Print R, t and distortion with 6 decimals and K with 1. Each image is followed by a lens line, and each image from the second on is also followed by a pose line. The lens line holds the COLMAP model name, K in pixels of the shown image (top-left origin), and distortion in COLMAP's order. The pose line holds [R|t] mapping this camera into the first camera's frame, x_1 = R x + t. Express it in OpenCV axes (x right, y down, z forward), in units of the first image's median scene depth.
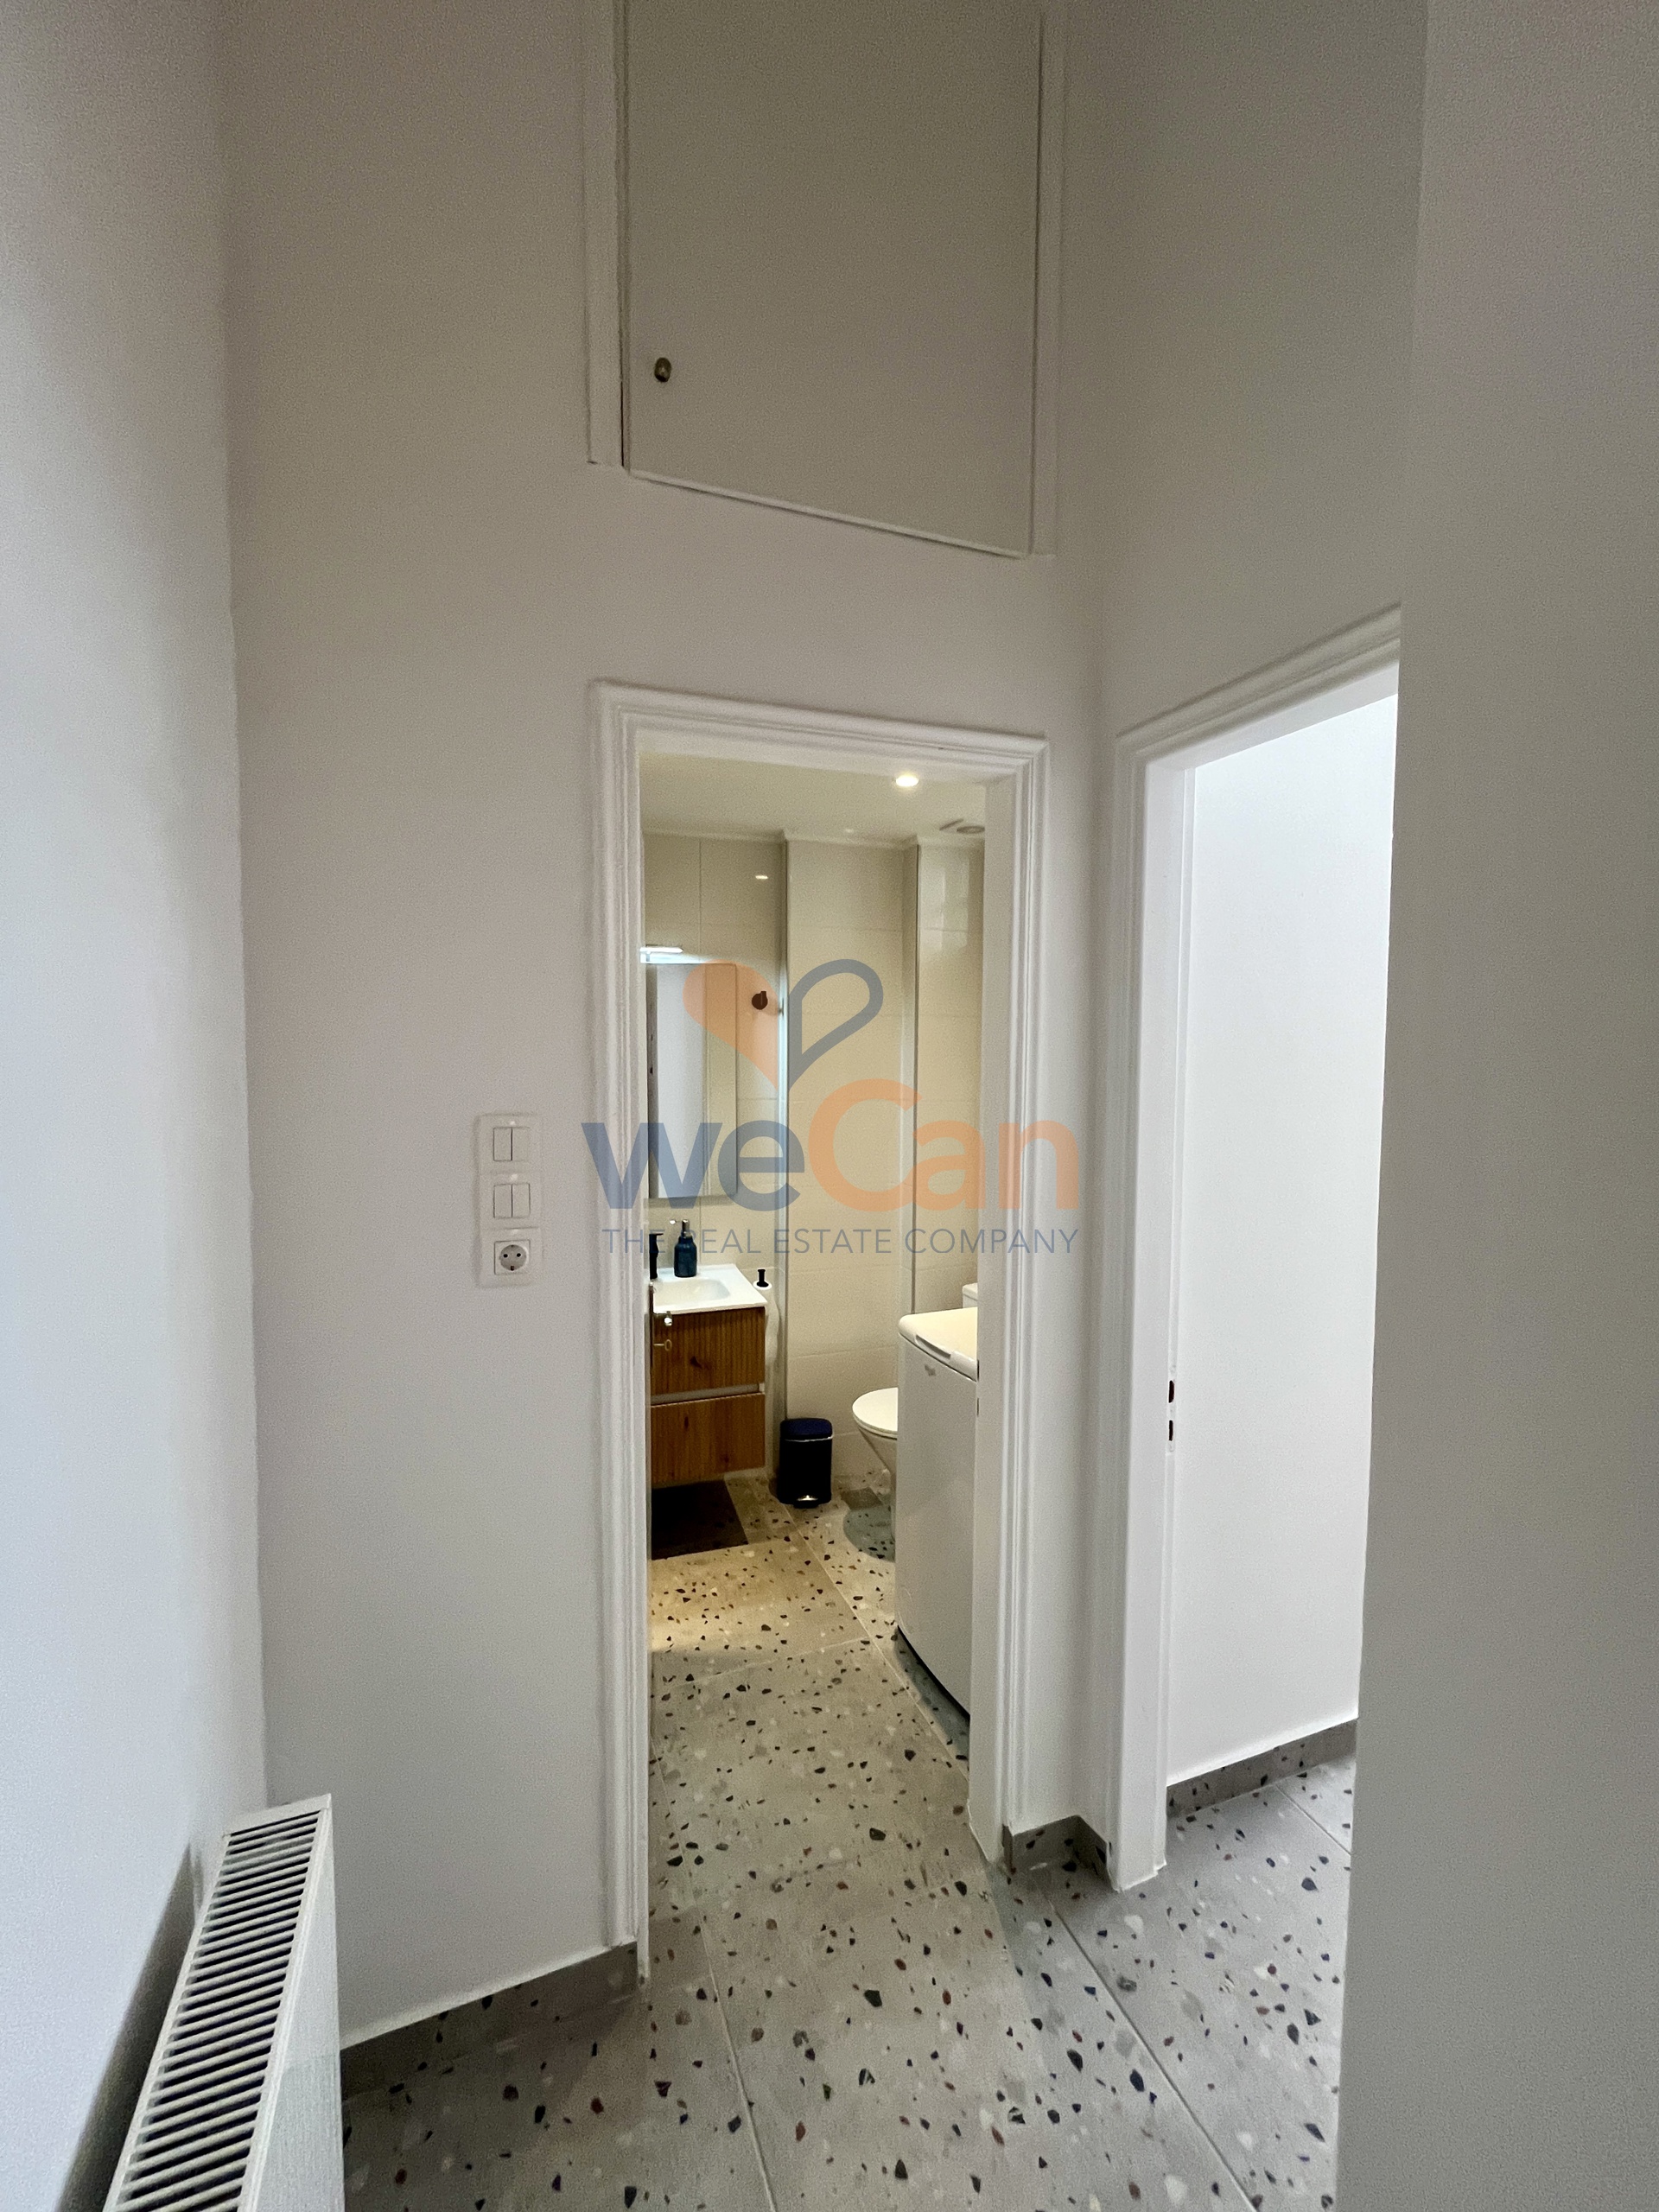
lens RADIAL K [[961.6, 0, 836.7], [0, 961.6, 1098.9], [0, 0, 1]] dist [-0.007925, 0.000603]
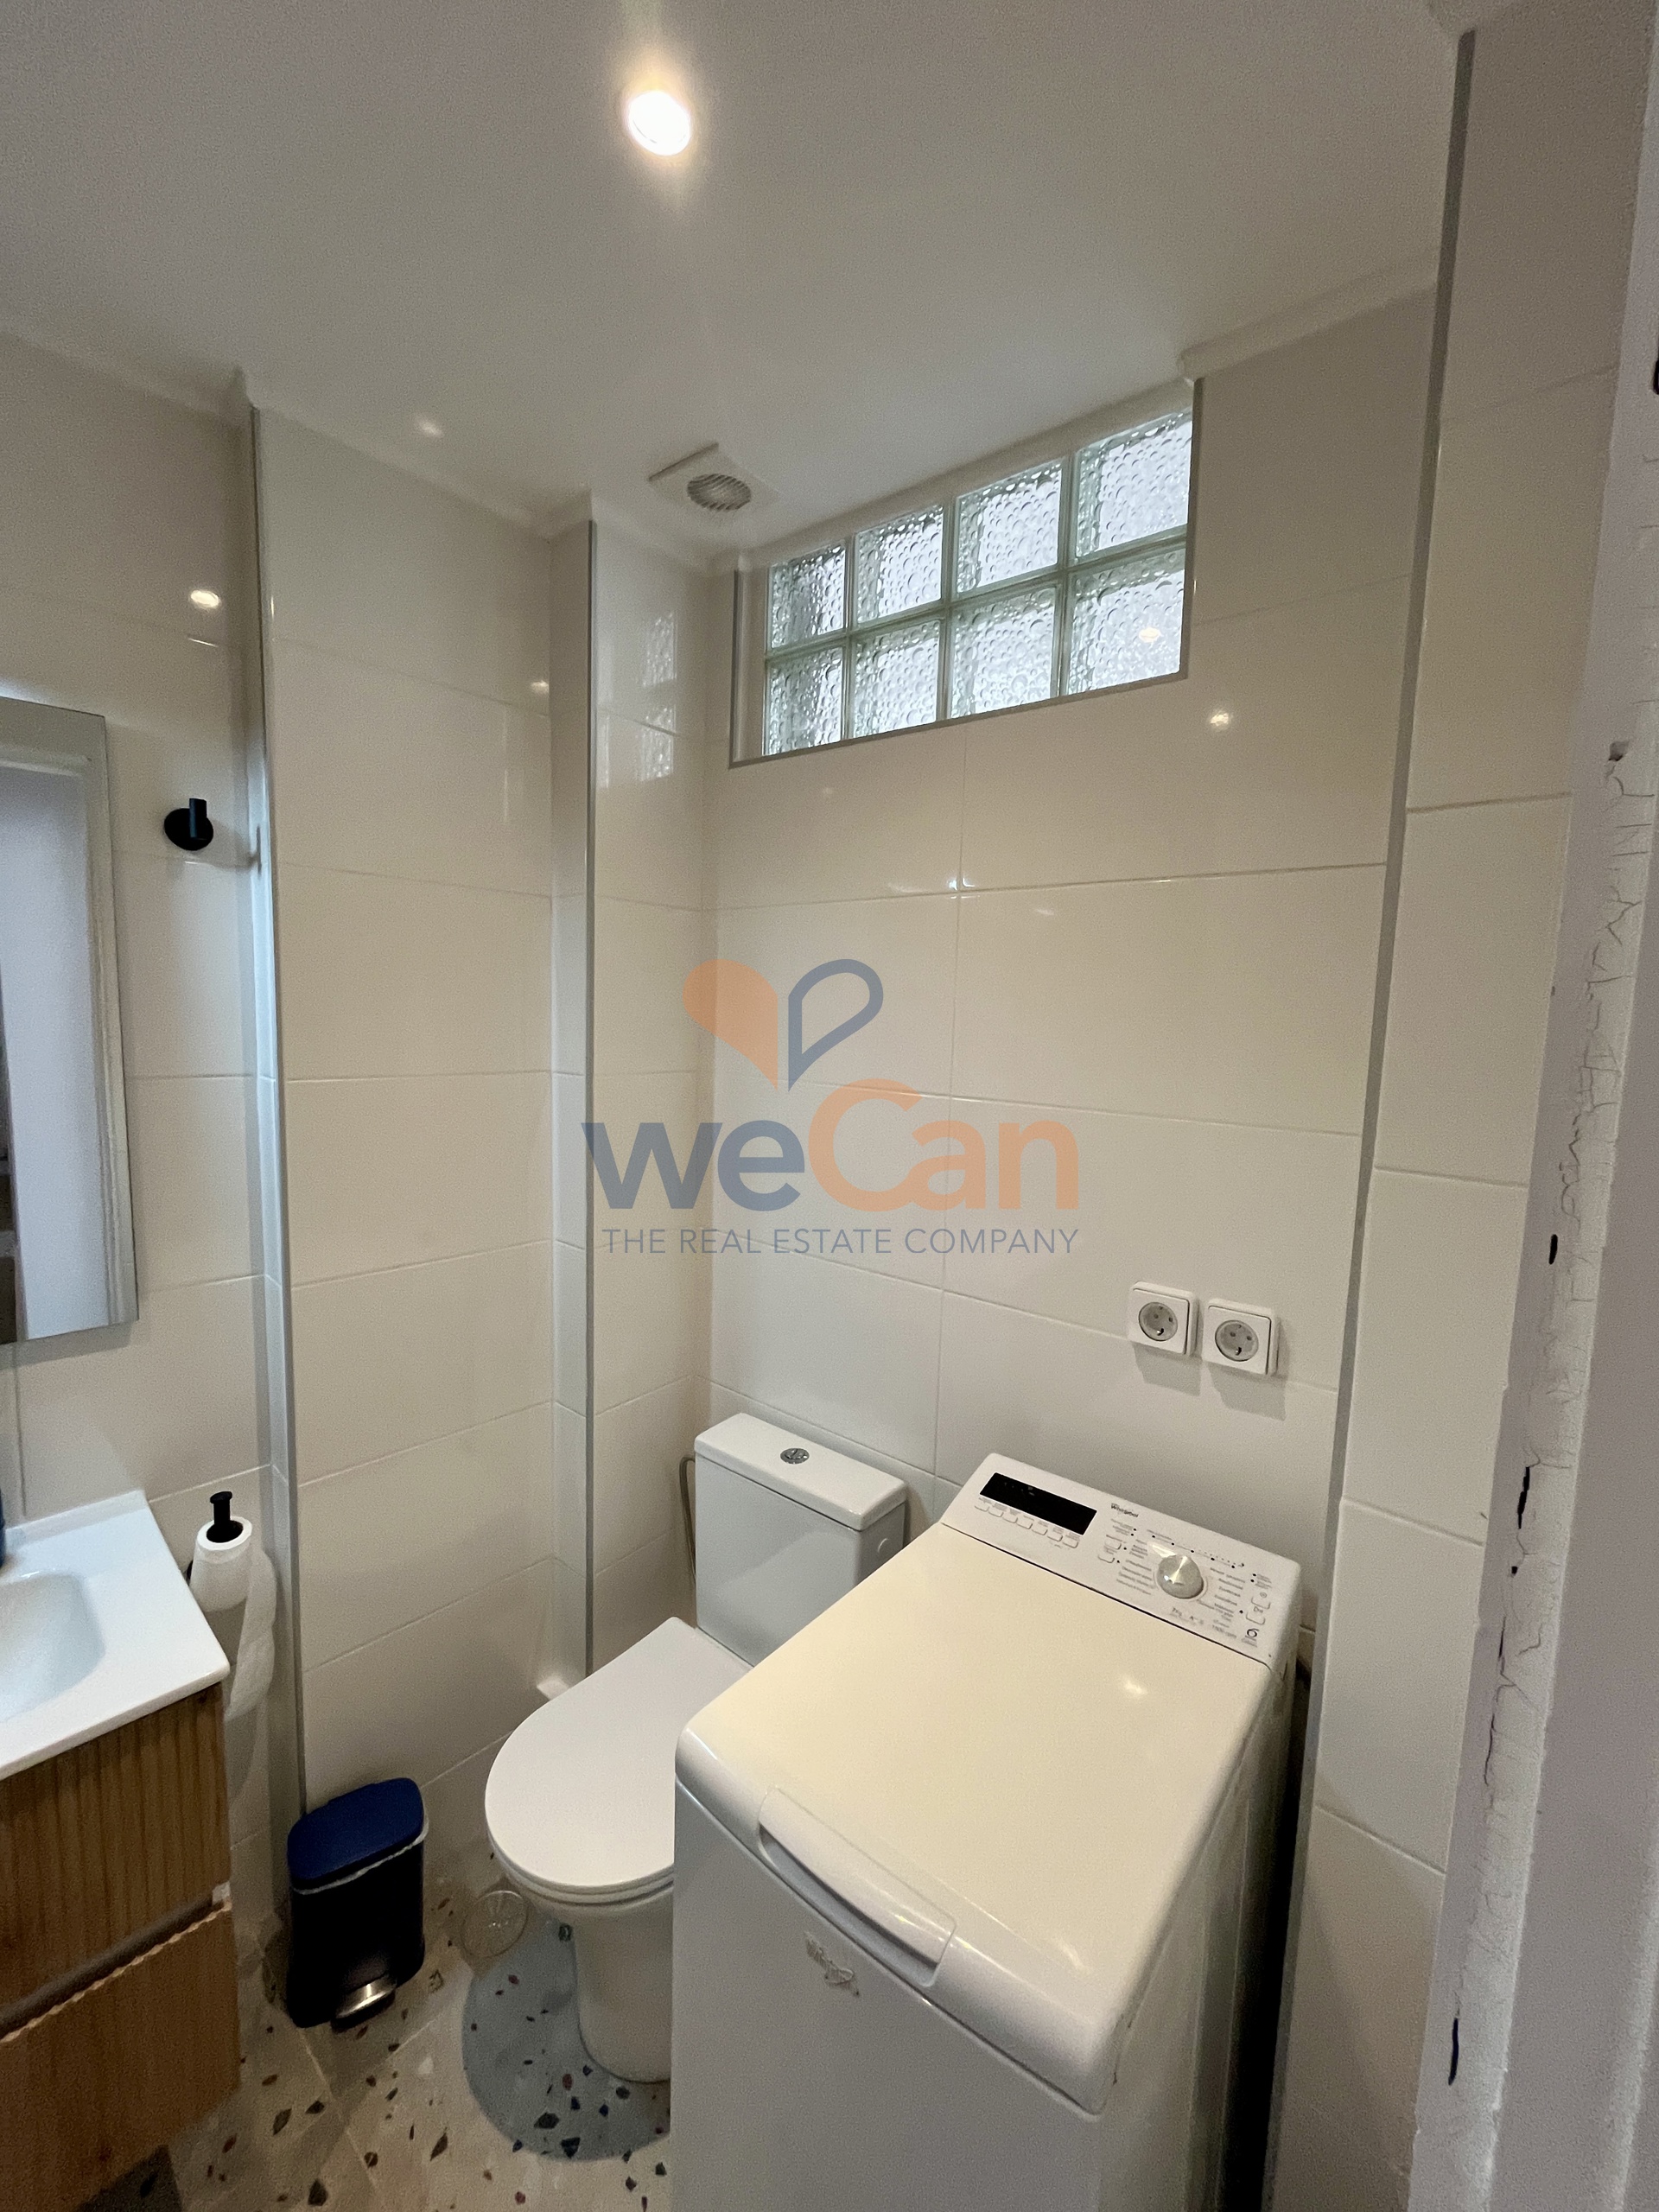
lens RADIAL K [[961.6, 0, 836.7], [0, 961.6, 1098.9], [0, 0, 1]] dist [-0.007925, 0.000603]
pose [[0.895059, -0.029169, 0.444993, -0.020766], [0.012224, 0.999088, 0.040902, -0.003335], [-0.445780, -0.031170, 0.894600, 0.535855]]
